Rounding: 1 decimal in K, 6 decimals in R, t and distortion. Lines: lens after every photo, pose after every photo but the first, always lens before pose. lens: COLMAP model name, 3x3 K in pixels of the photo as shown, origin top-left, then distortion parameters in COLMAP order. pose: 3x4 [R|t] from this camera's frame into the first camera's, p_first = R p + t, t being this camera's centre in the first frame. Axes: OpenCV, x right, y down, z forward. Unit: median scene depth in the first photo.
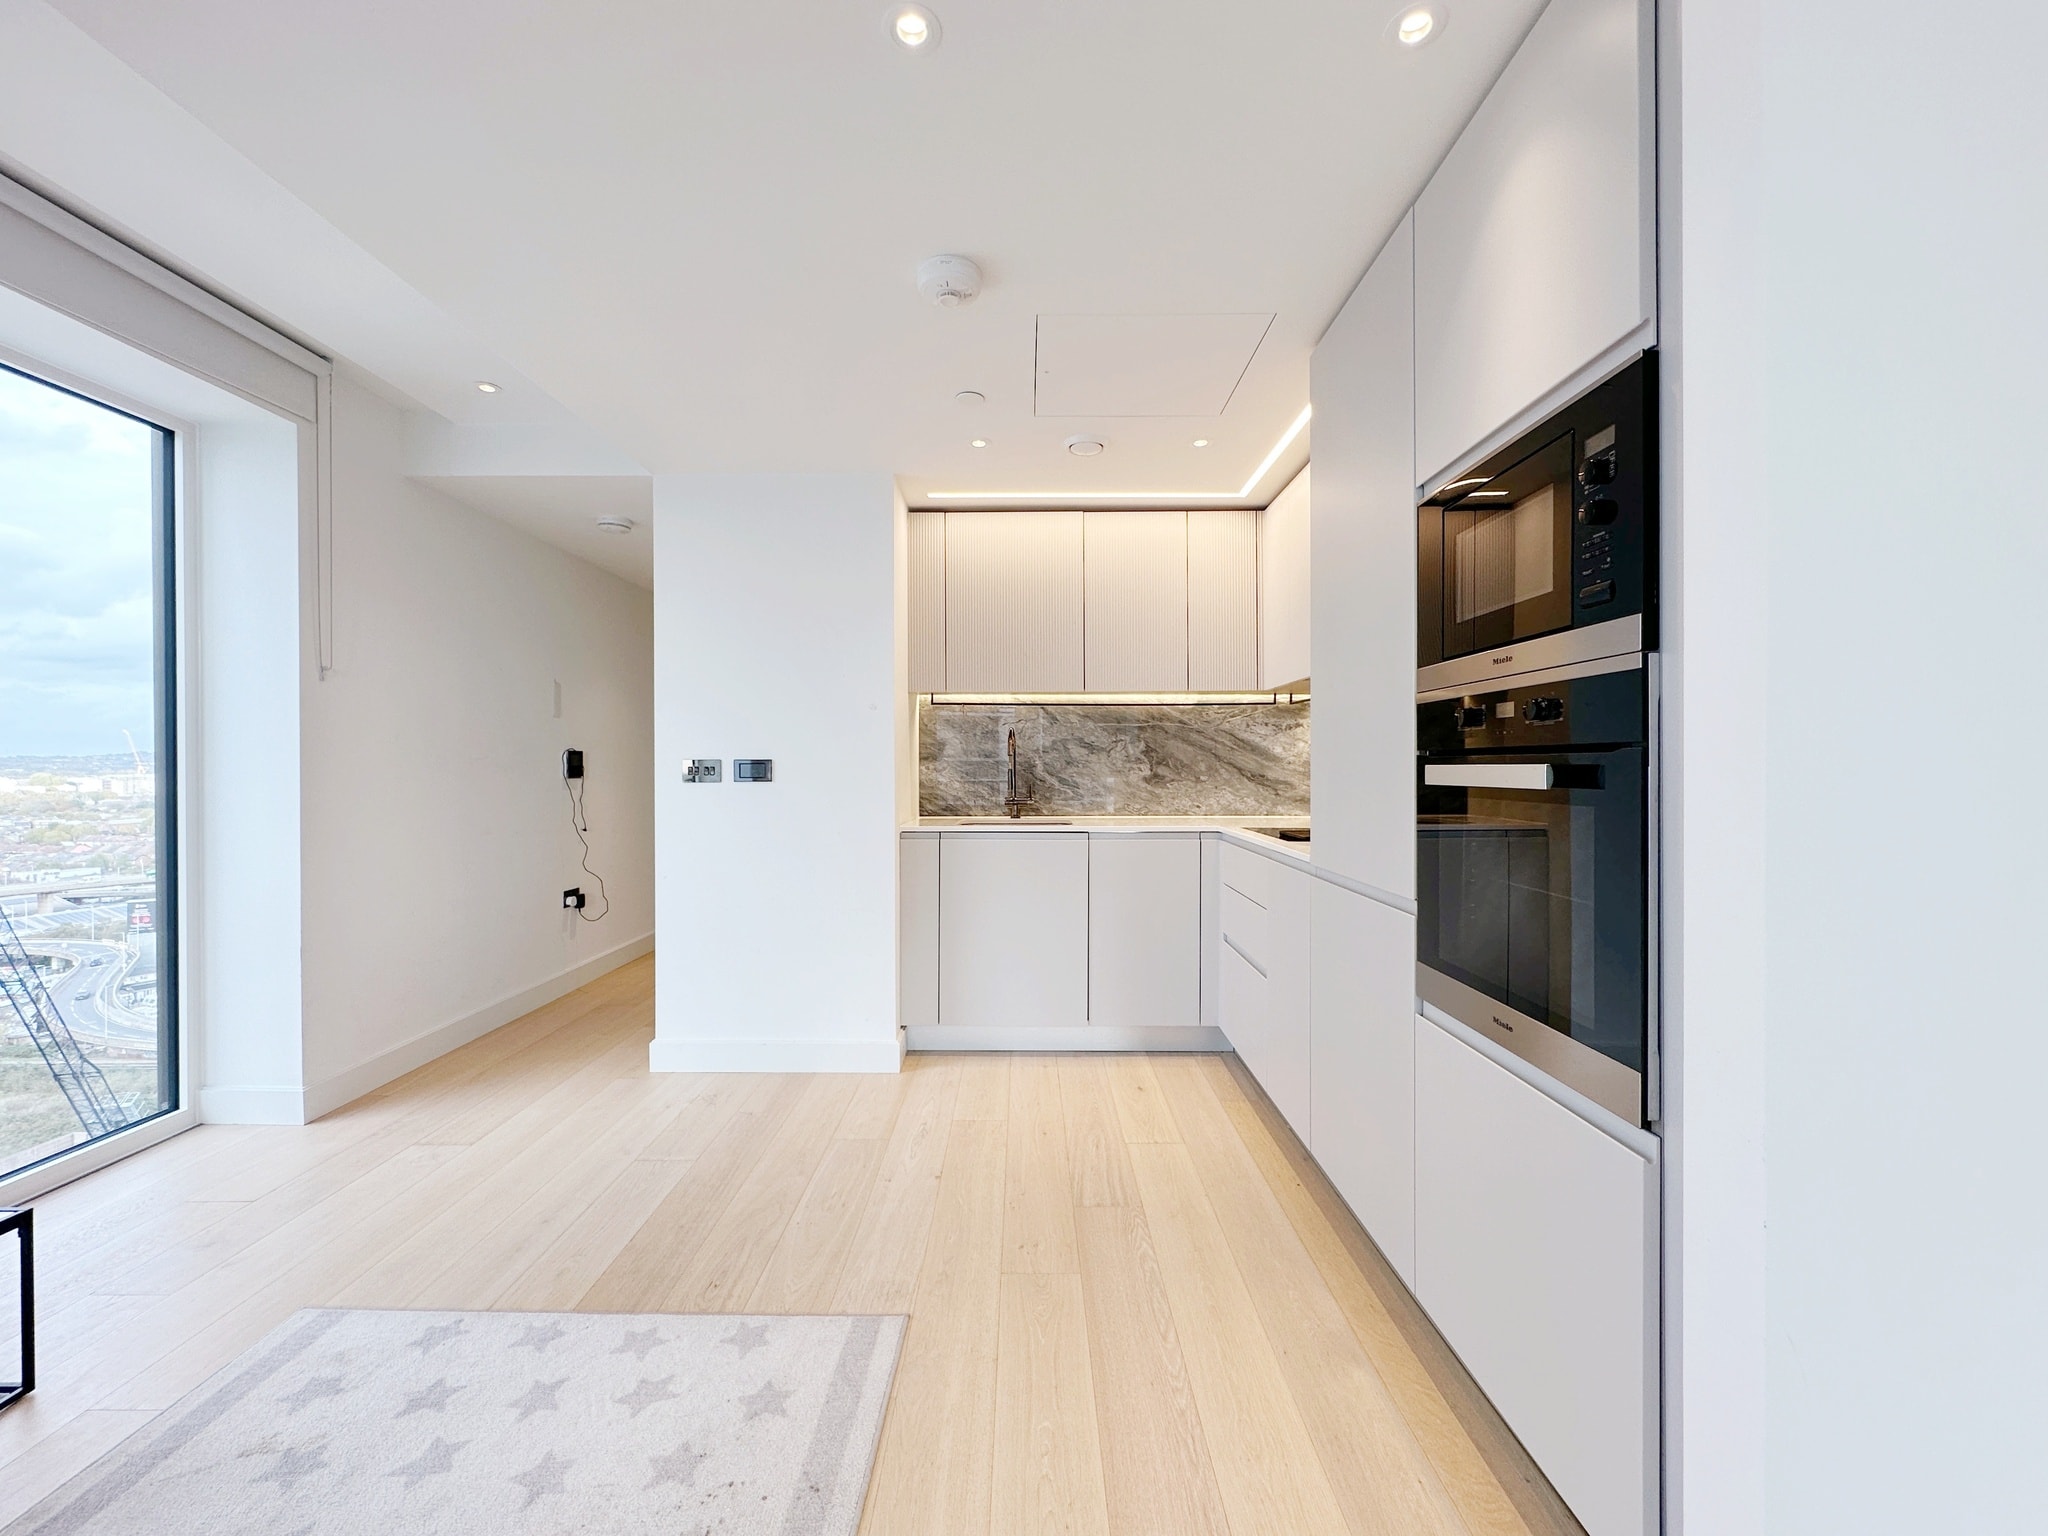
lens RADIAL K [[817.0, 0, 1021.0], [0, 817.0, 769.8], [0, 0, 1]] dist [-0.002355, 0.000417]
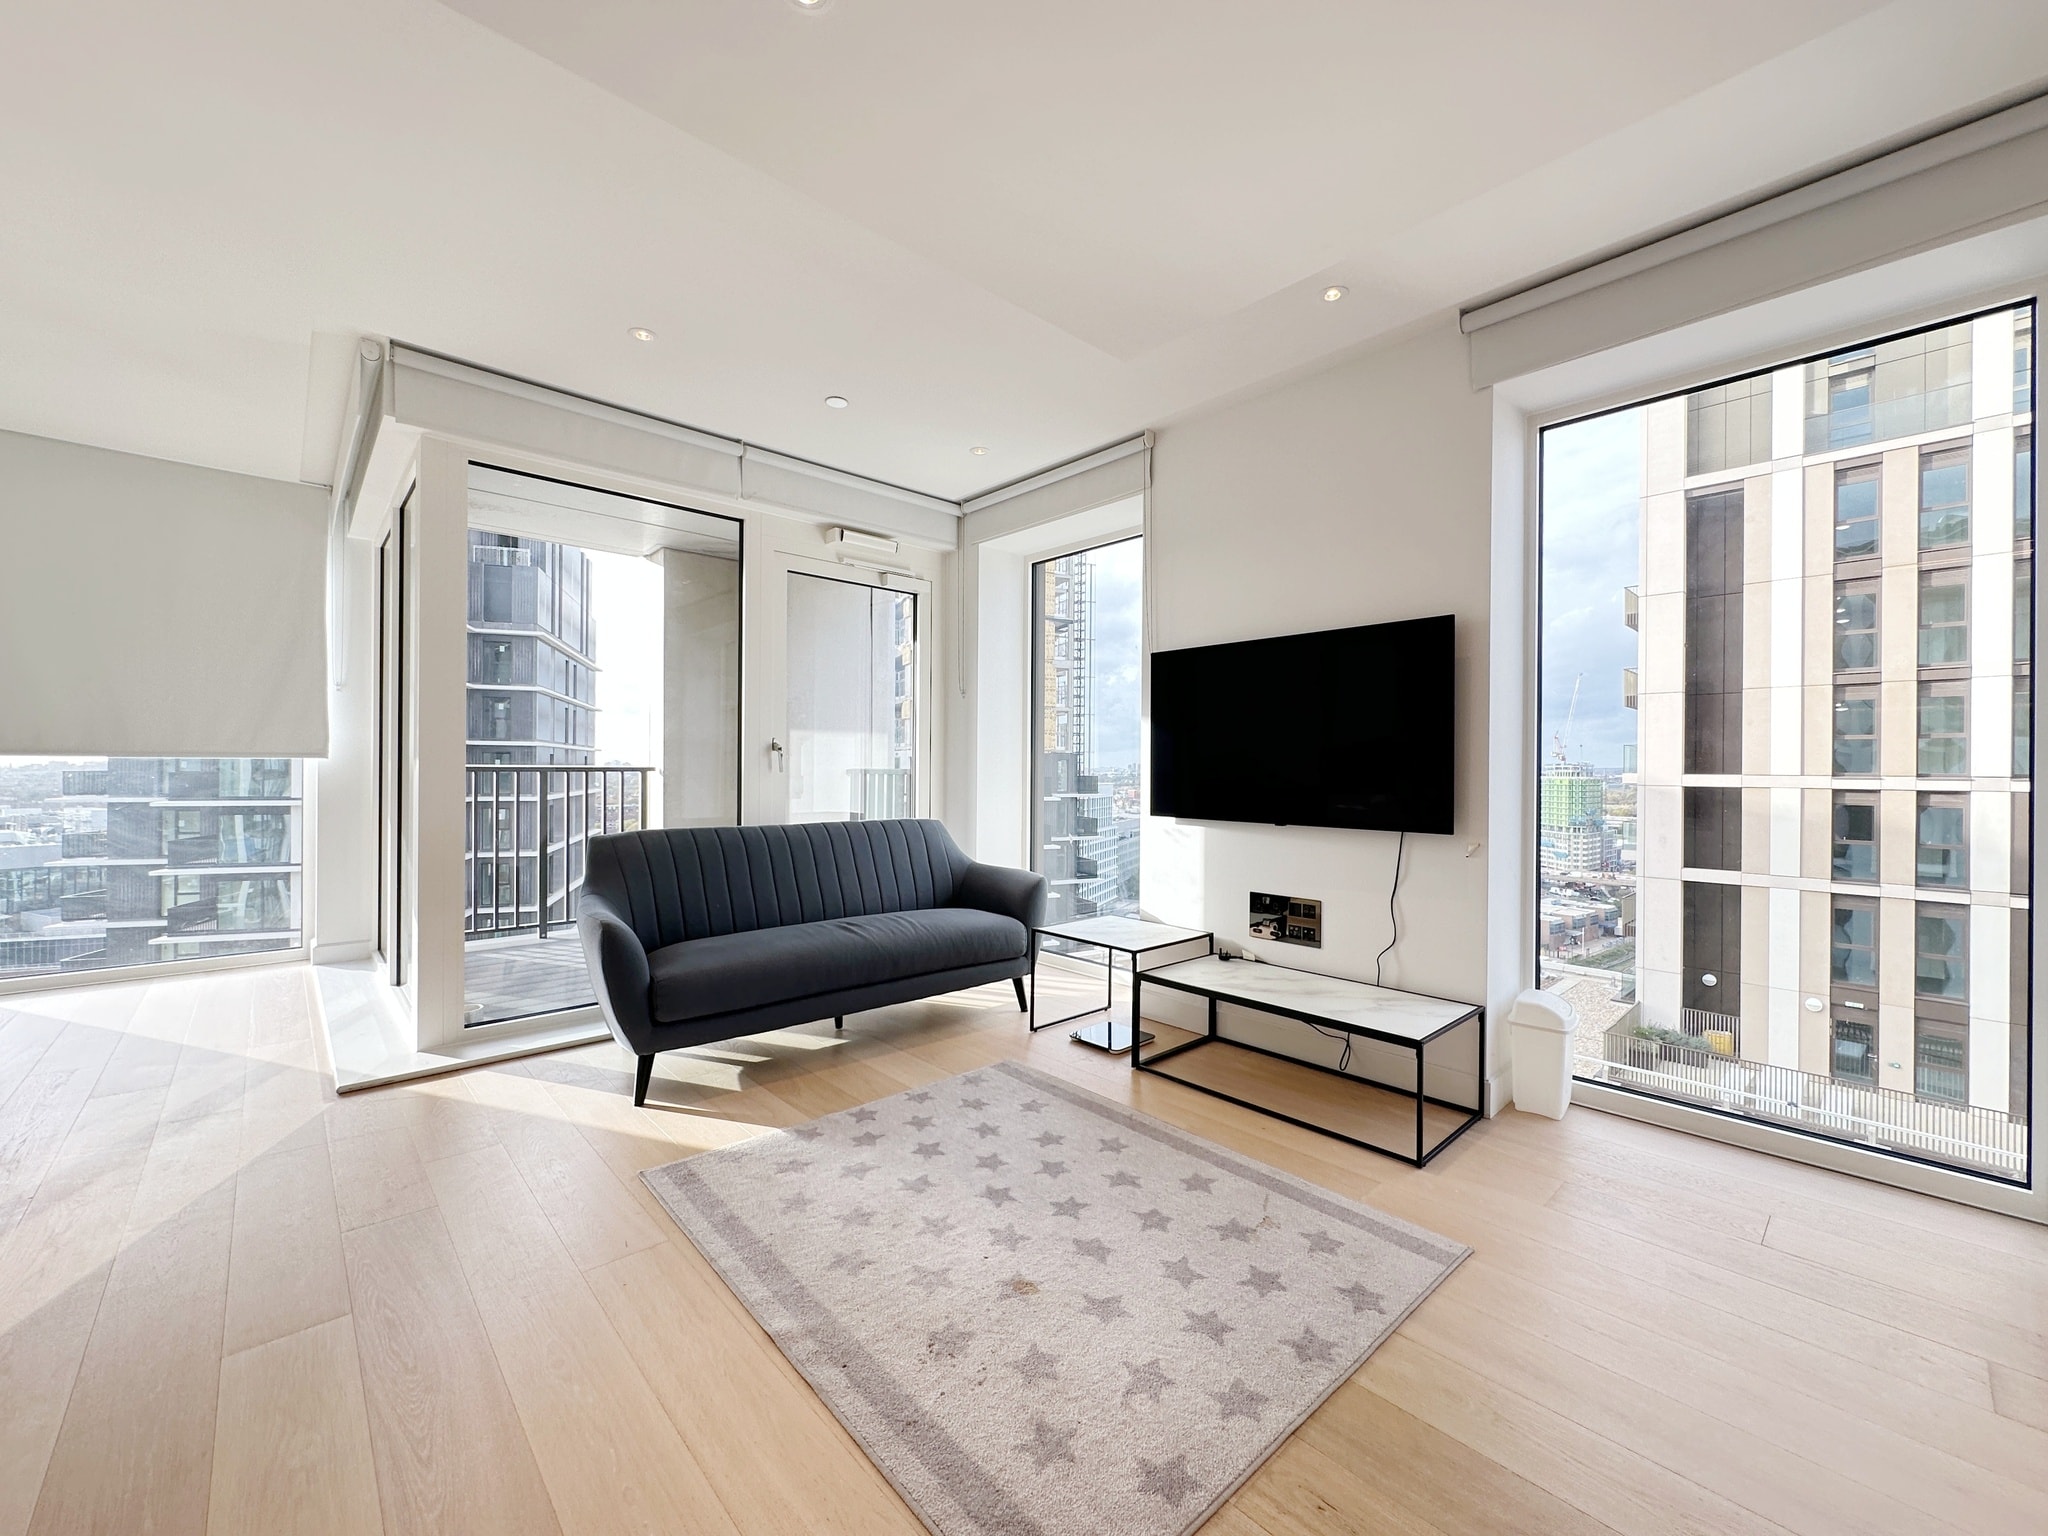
lens RADIAL K [[817.0, 0, 1023.5], [0, 817.0, 770.9], [0, 0, 1]] dist [-0.002355, 0.000417]
pose [[-0.733567, -0.002285, -0.679613, 0.166126], [-0.009746, 0.999927, 0.007159, 0.030720], [0.679547, 0.011875, -0.733536, 0.902790]]
